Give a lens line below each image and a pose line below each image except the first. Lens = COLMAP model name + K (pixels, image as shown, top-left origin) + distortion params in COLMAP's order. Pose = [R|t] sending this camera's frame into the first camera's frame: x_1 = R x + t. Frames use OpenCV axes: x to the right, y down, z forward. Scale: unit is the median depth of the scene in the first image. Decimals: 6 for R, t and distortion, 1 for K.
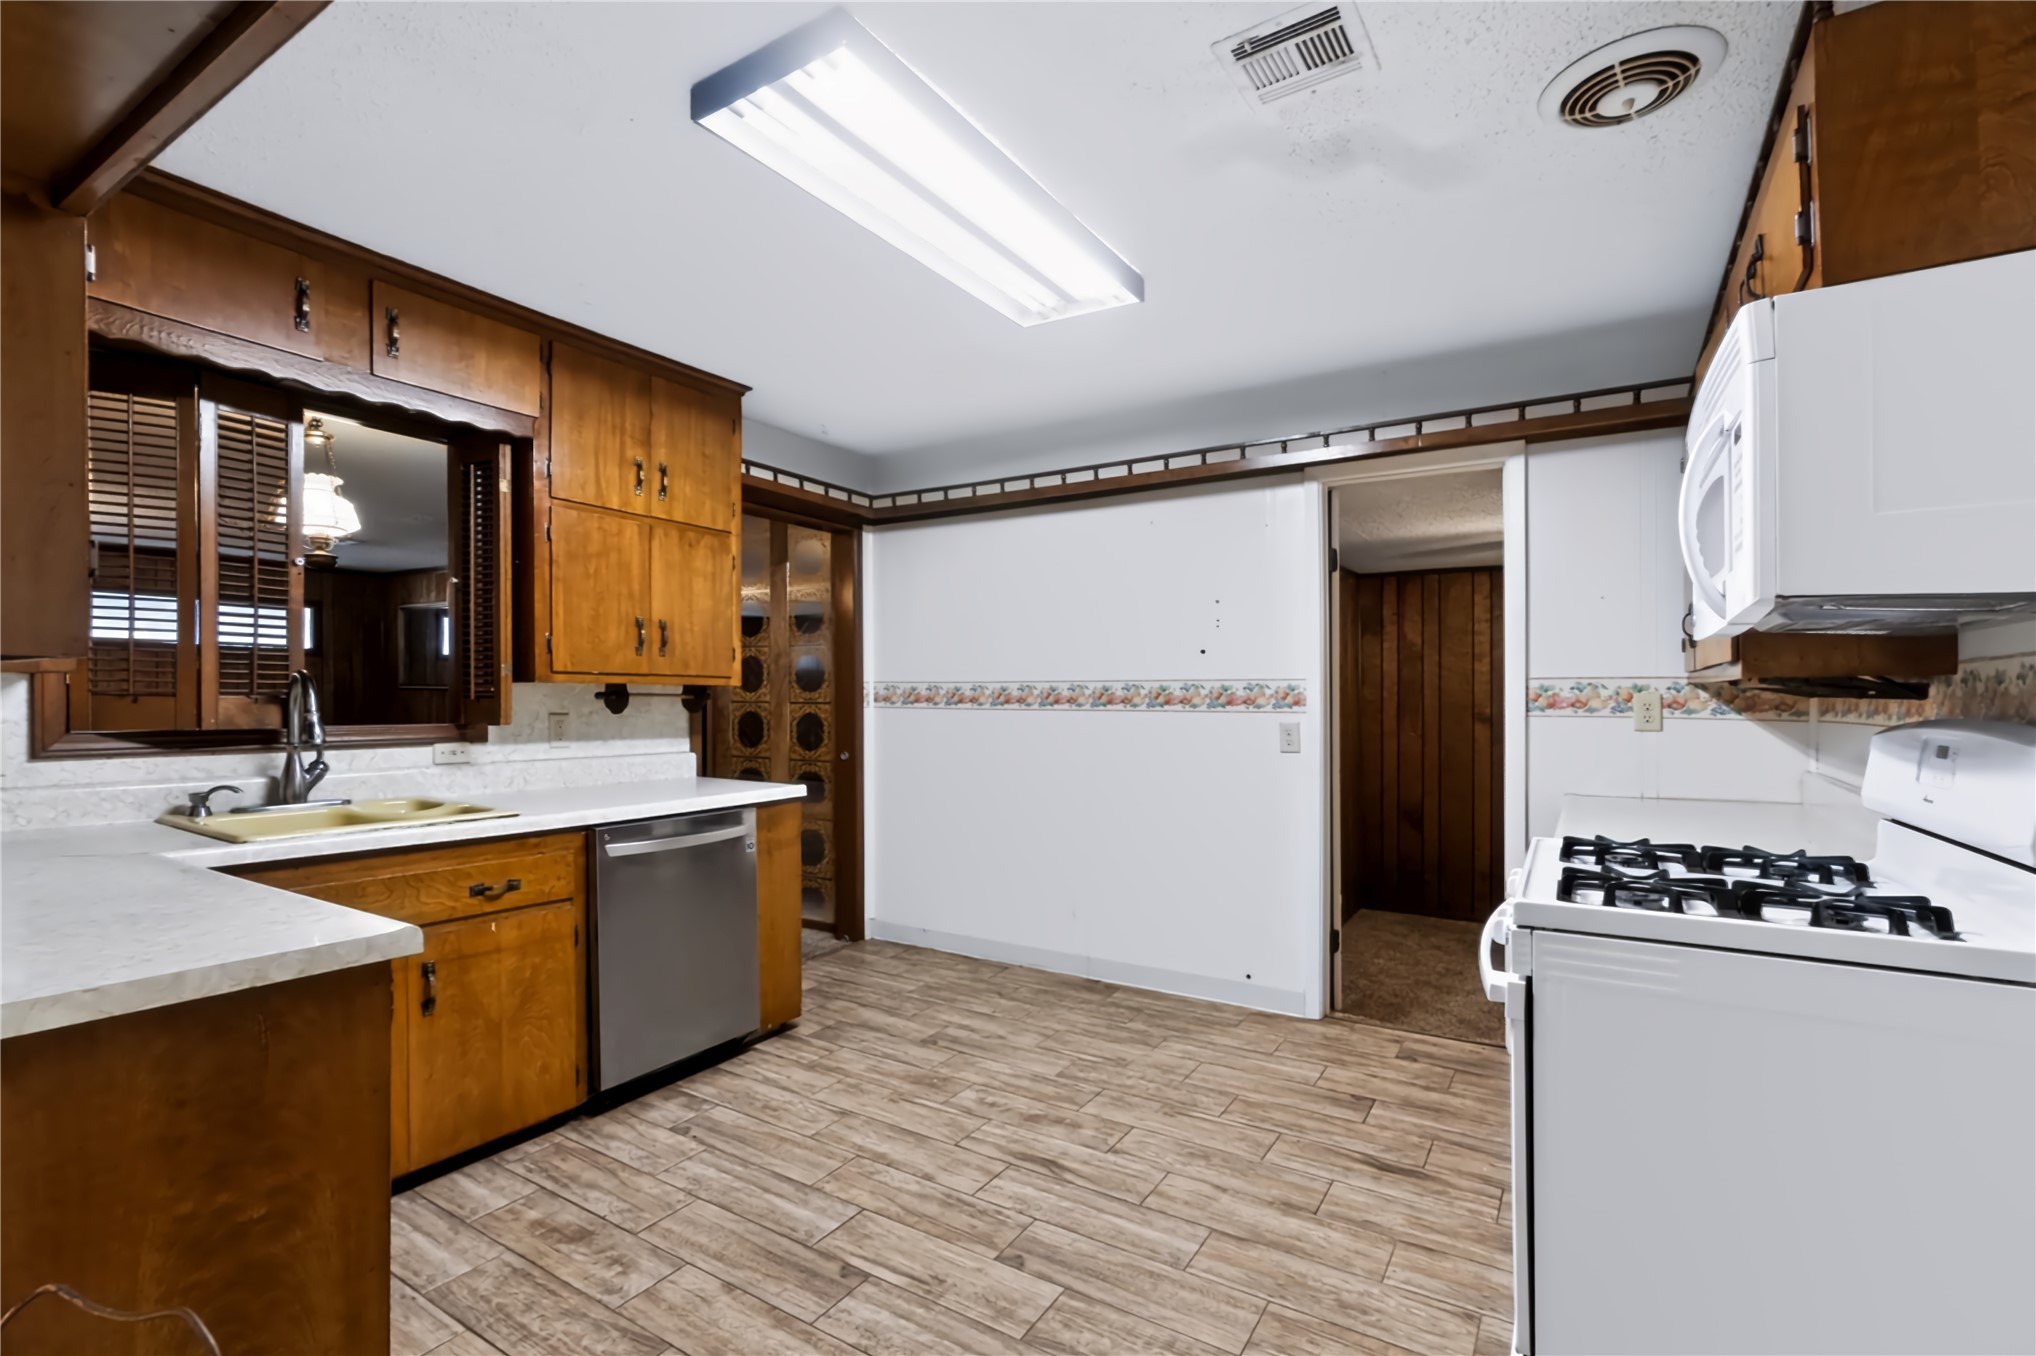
lens RADIAL K [[879.4, 0, 1019.9], [0, 879.4, 687.7], [0, 0, 1]] dist [-0.010736, 0.000126]
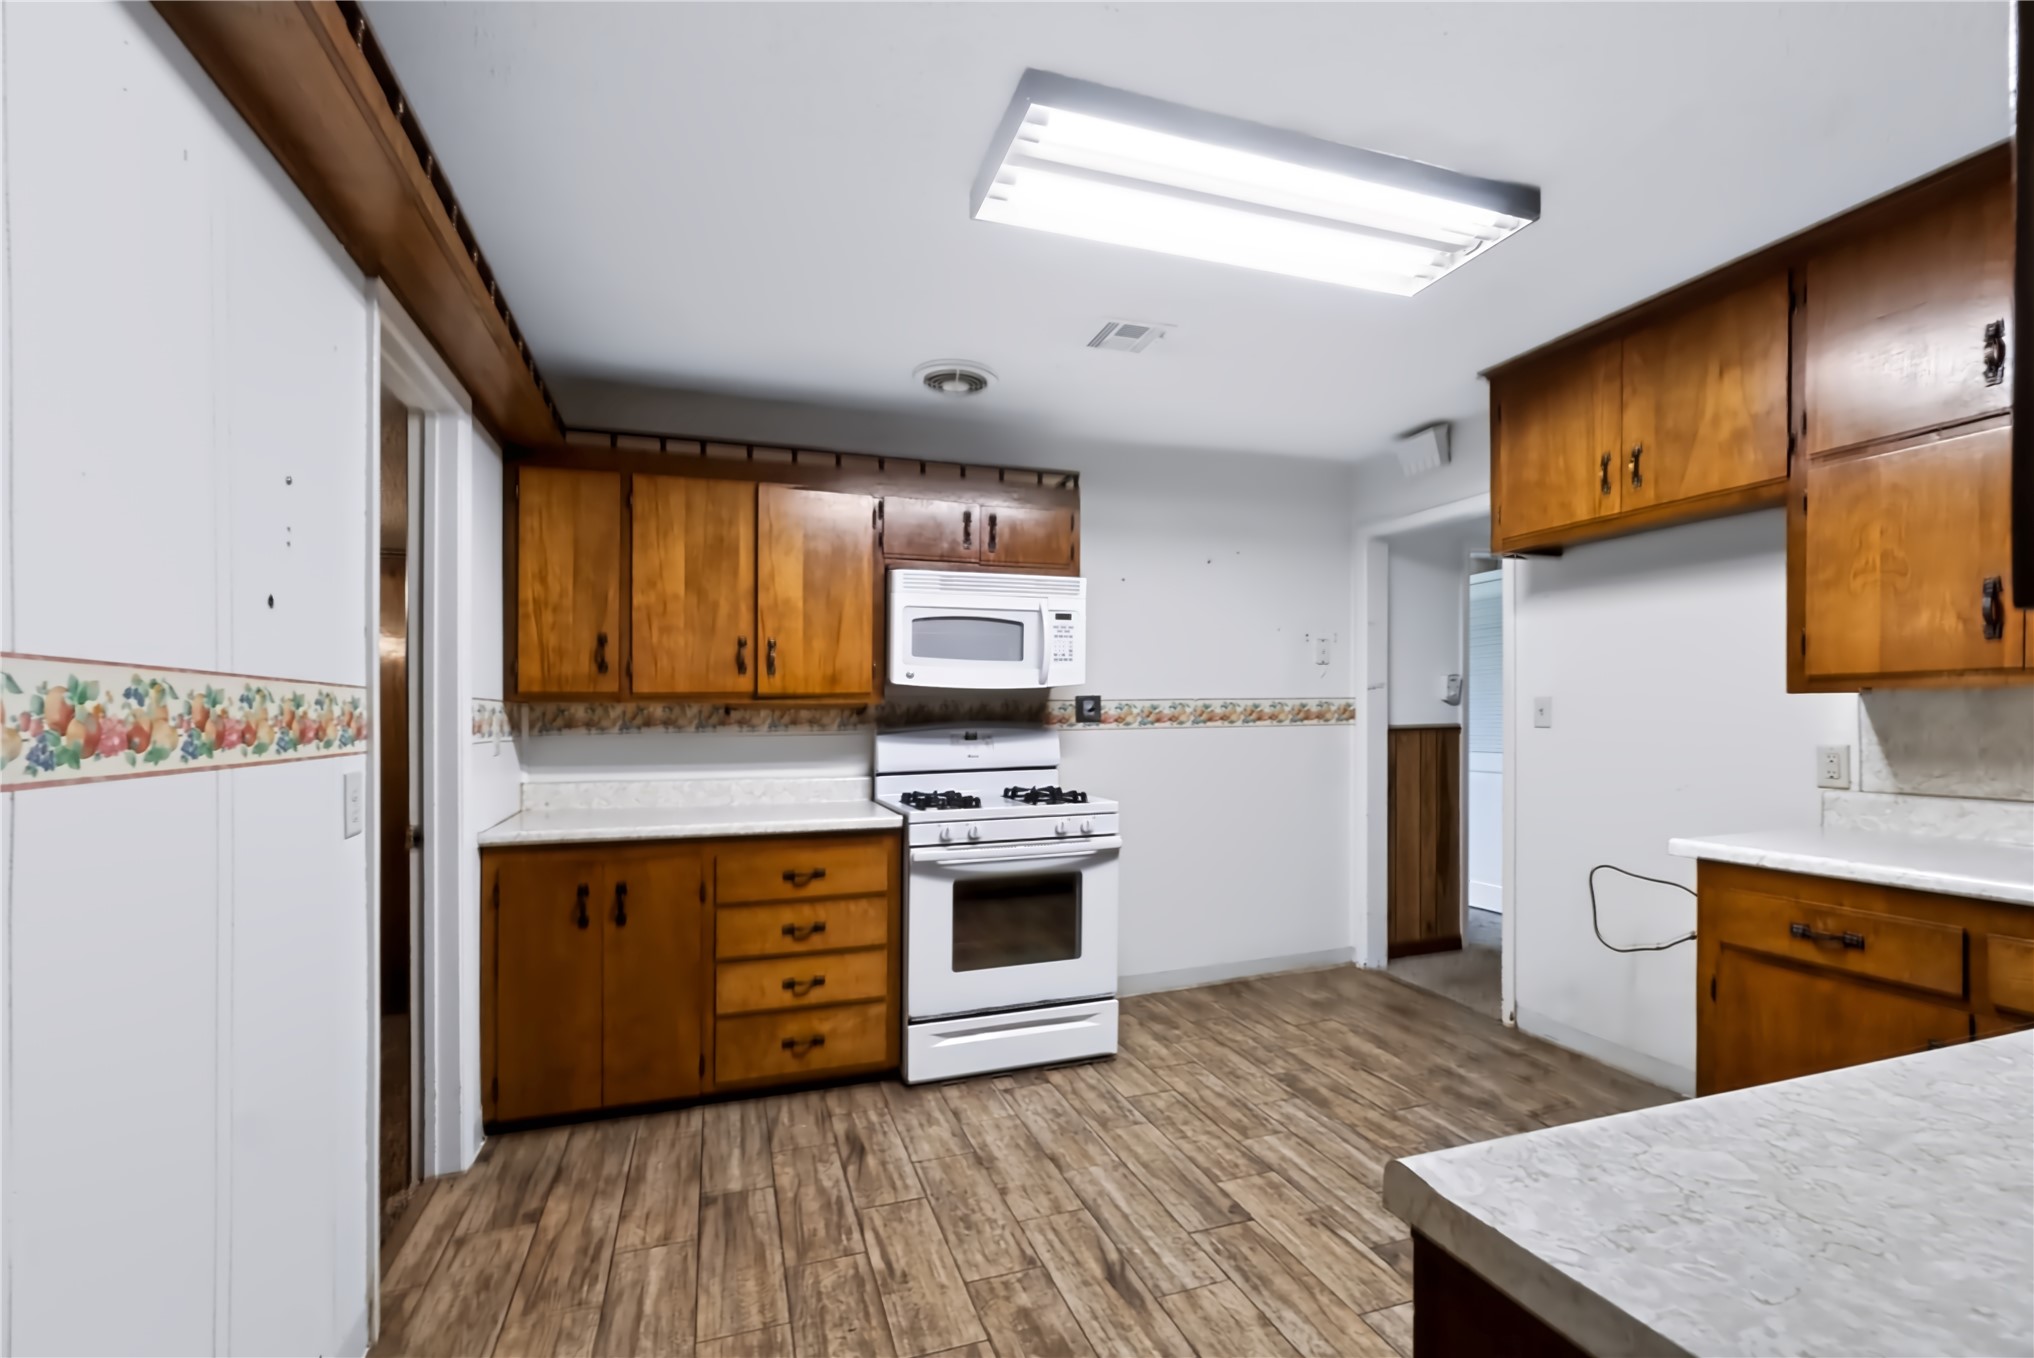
lens RADIAL K [[878.5, 0, 1022.4], [0, 878.5, 724.0], [0, 0, 1]] dist [-0.010736, 0.000126]
pose [[-0.767692, -0.001251, 0.640818, -0.459154], [-0.004012, 0.999988, -0.002854, 0.023958], [-0.640806, -0.004762, -0.767688, 1.819108]]
